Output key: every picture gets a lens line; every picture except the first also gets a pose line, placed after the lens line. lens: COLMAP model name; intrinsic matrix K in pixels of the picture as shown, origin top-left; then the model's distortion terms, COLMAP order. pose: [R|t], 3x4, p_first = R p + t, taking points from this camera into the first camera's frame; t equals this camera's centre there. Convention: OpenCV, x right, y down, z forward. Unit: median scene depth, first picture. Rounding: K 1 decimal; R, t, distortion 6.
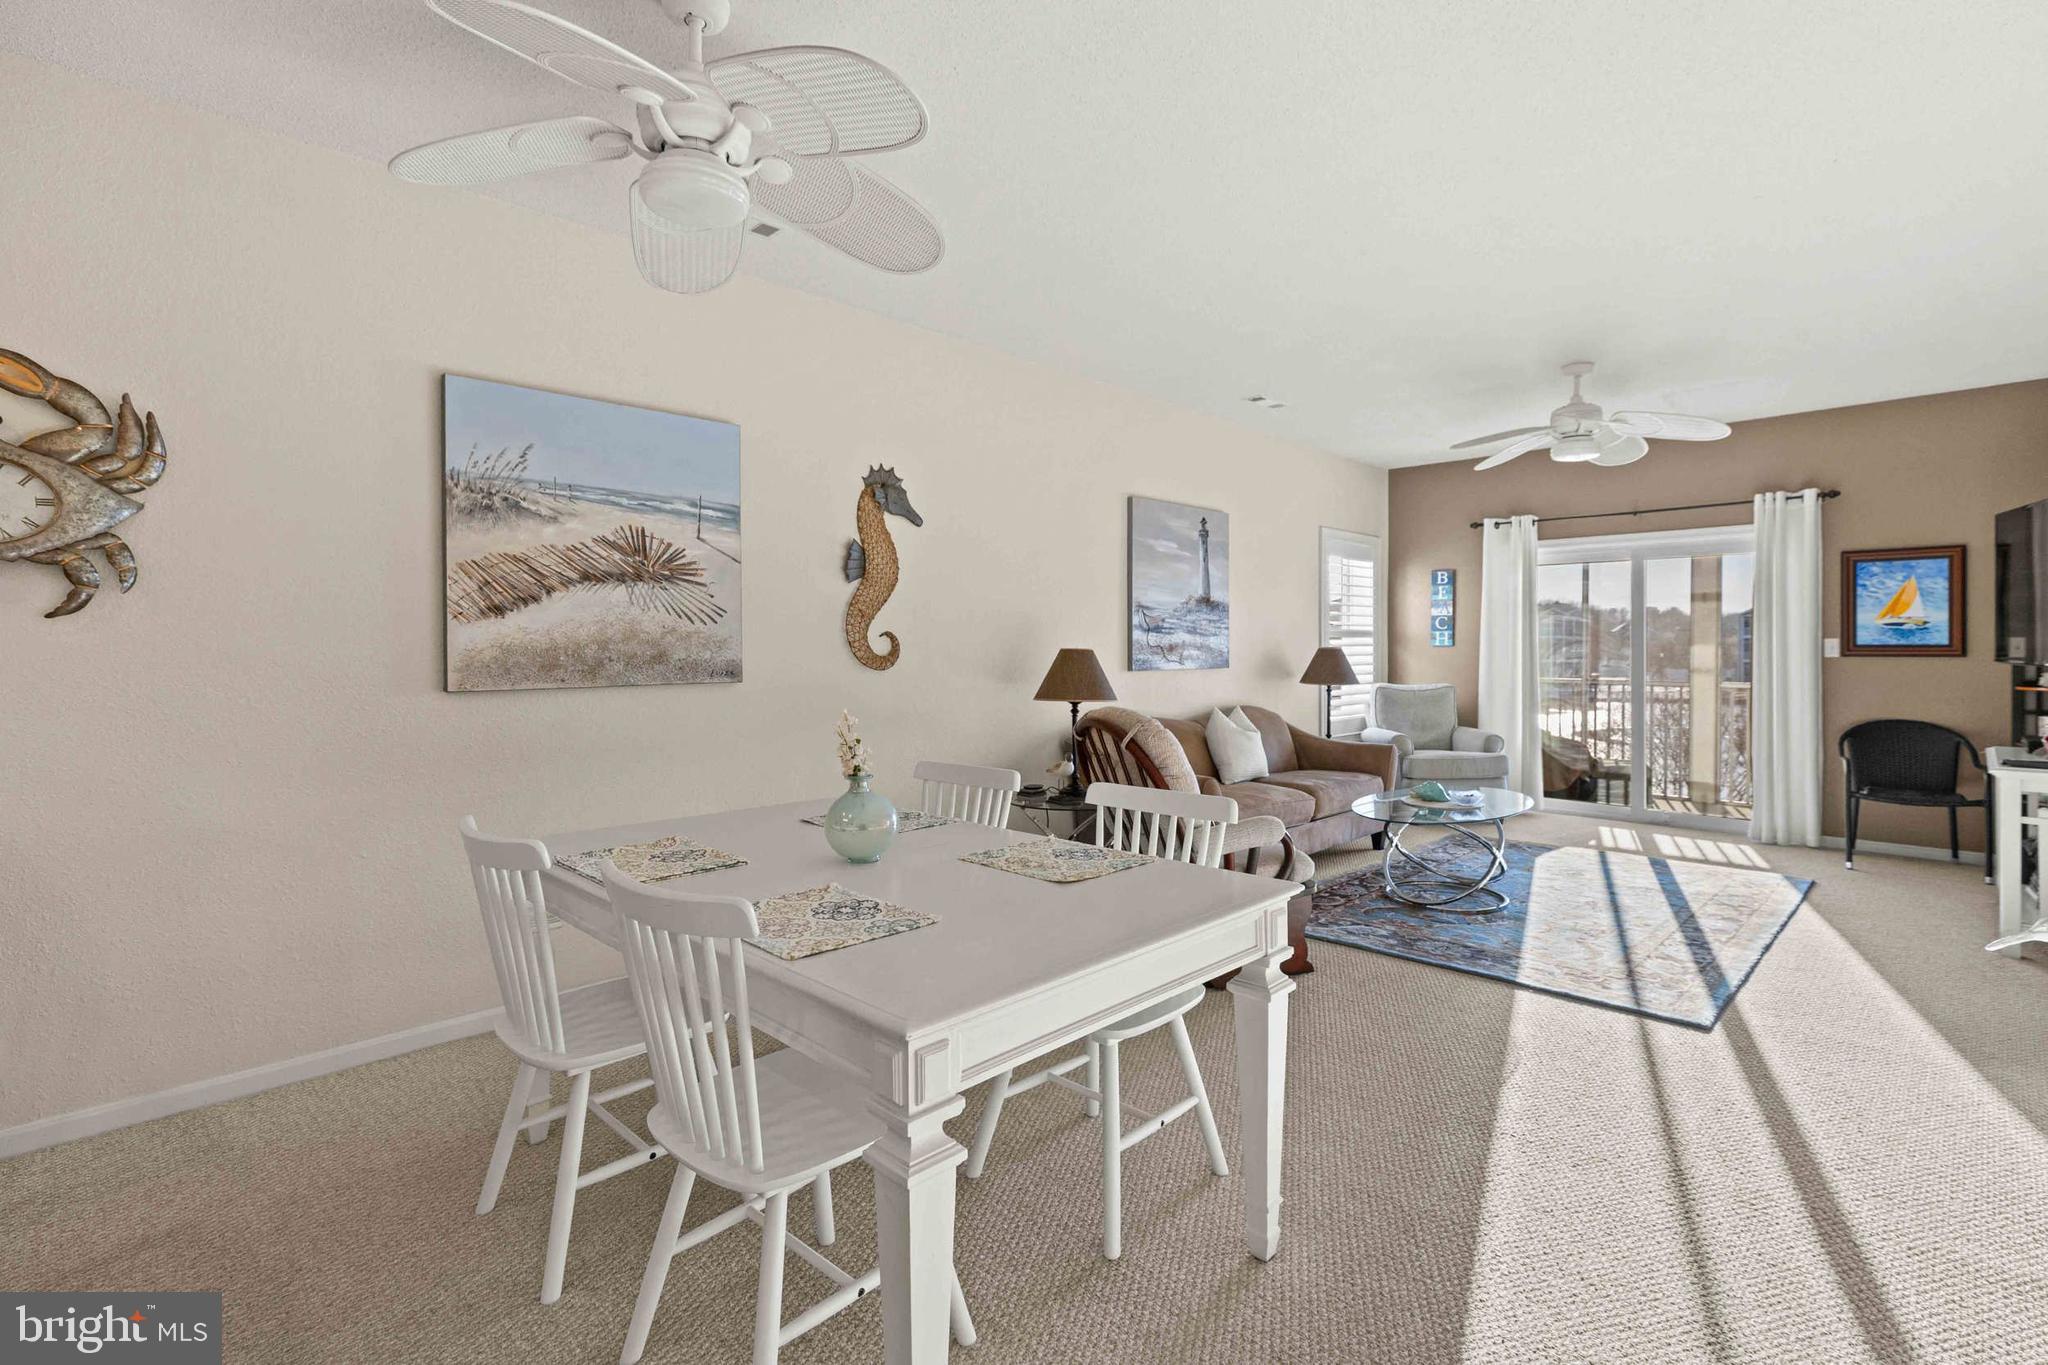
lens RADIAL K [[924.0, 0, 1032.0], [0, 924.0, 660.9], [0, 0, 1]] dist [0.004299, 0.000601]
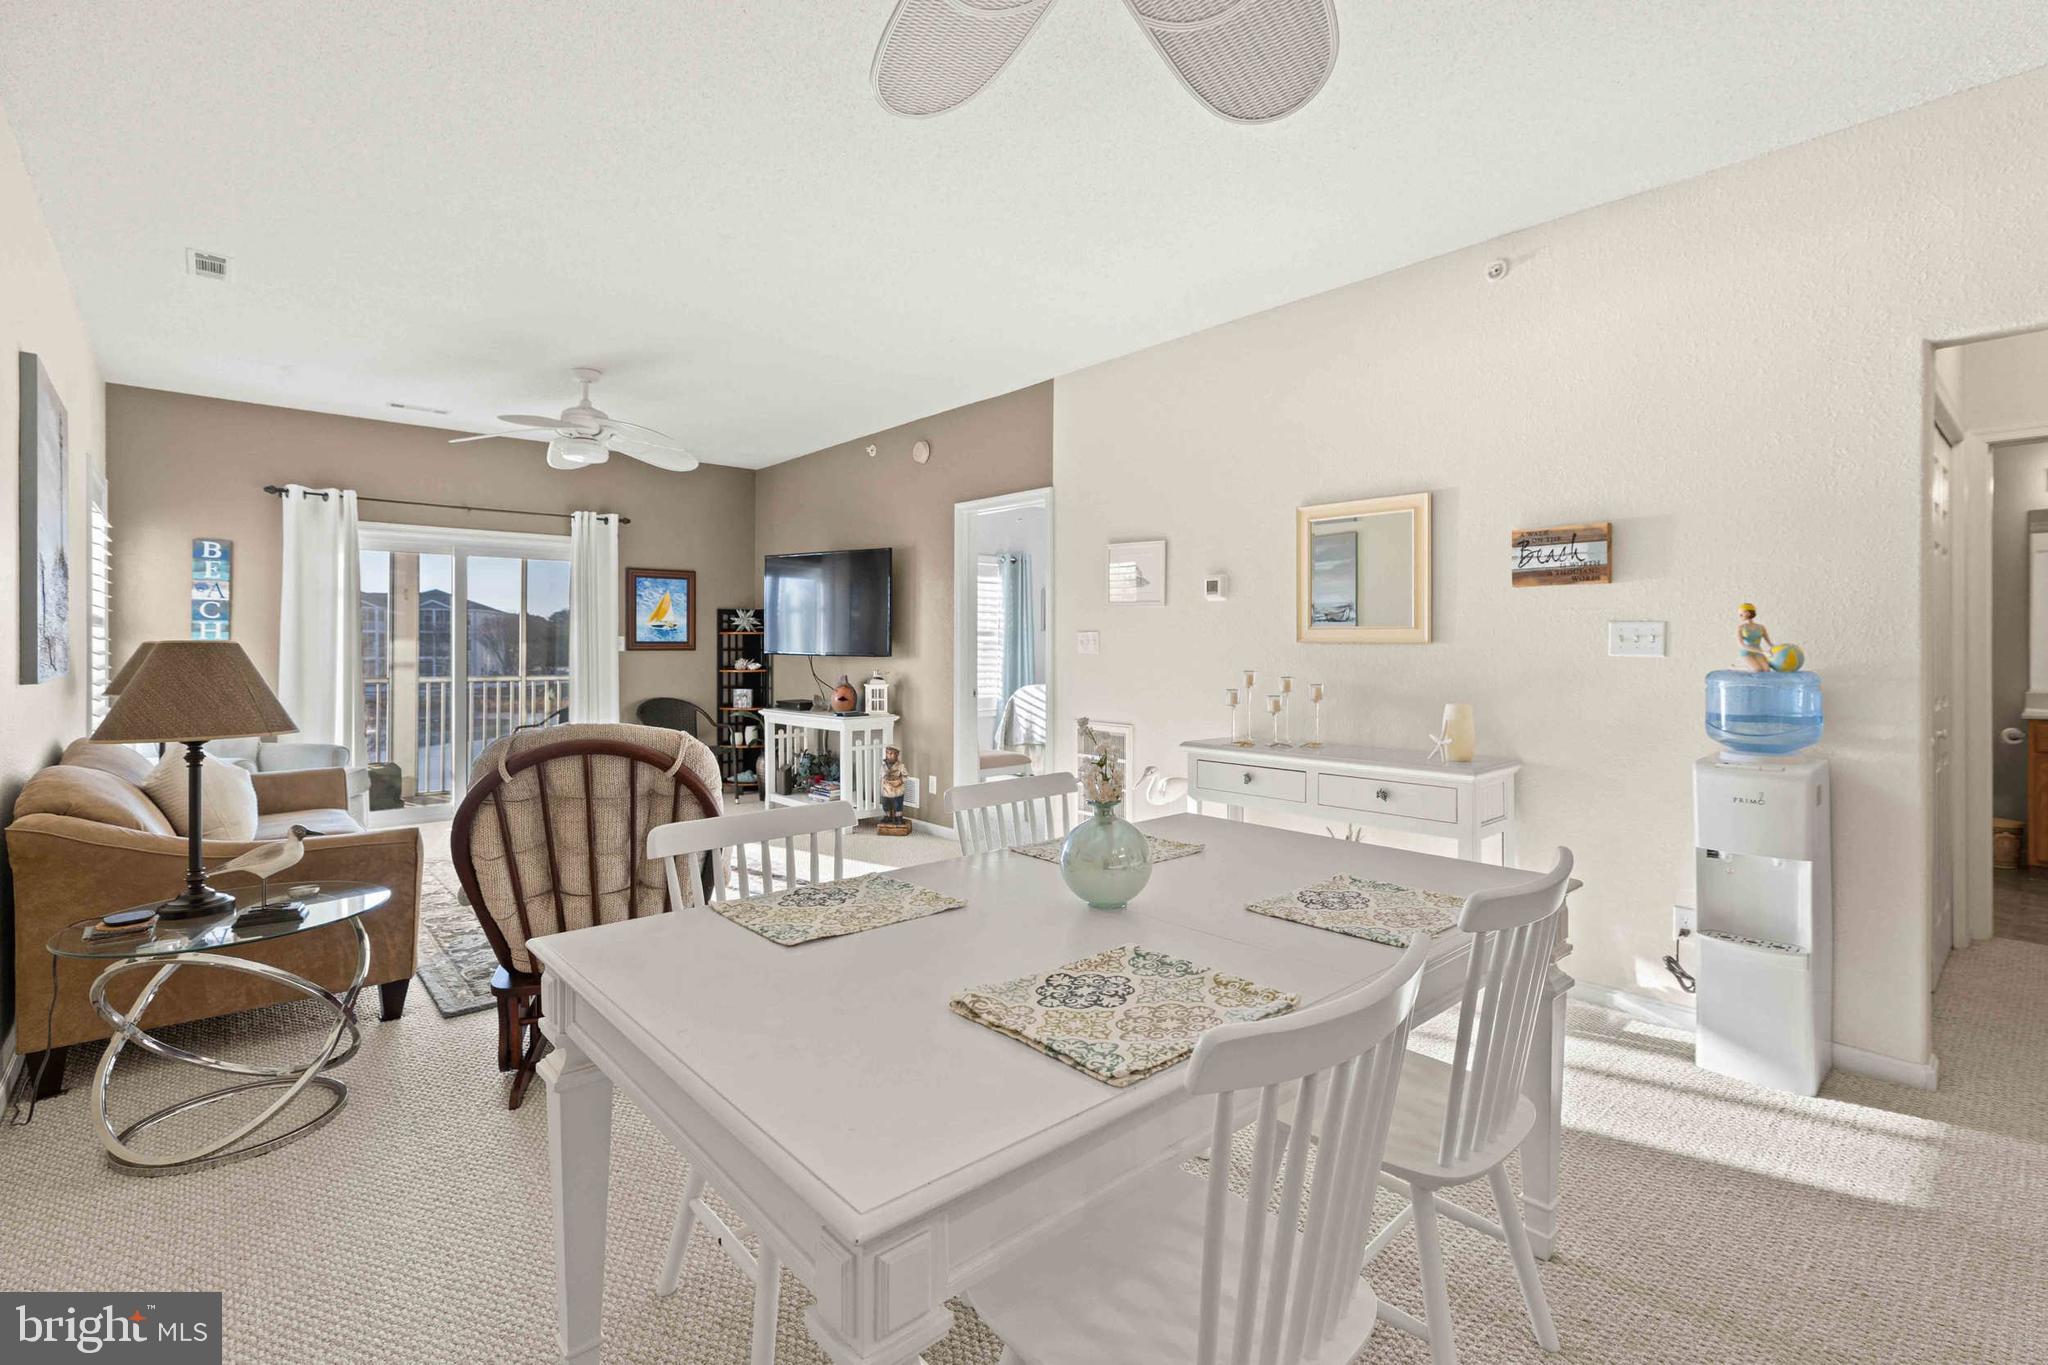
lens RADIAL K [[924.0, 0, 1039.5], [0, 924.0, 642.3], [0, 0, 1]] dist [0.004299, 0.000601]
pose [[0.071641, 0.003991, 0.997422, -0.335313], [0.013384, 0.999898, -0.004962, -0.002340], [-0.997341, 0.013705, 0.071581, 0.348391]]
